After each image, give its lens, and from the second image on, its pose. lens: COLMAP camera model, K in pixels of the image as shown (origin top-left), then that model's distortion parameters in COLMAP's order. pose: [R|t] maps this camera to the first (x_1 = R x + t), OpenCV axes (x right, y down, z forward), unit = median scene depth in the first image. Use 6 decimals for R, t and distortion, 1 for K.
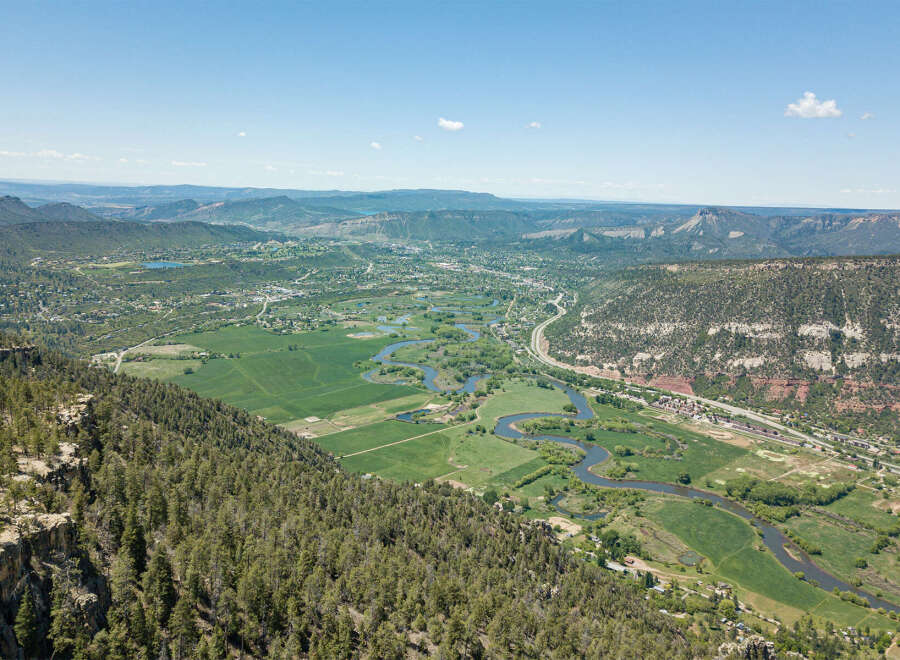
lens RADIAL K [[730.7, 0, 449.7], [0, 730.7, 308.9], [0, 0, 1]] dist [0.032253, -0.008725]
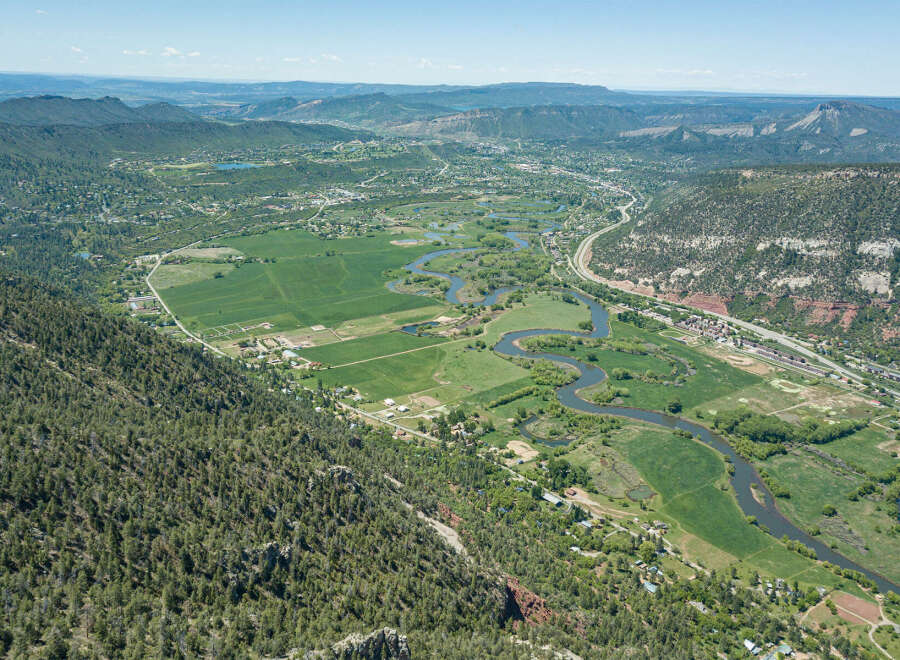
lens RADIAL K [[730.7, 0, 449.7], [0, 730.7, 308.9], [0, 0, 1]] dist [0.032253, -0.008725]
pose [[0.988945, 0.033705, -0.144398, 0.109869], [-0.013679, 0.990408, 0.137493, -0.013728], [0.147647, -0.133997, 0.979921, 0.030786]]
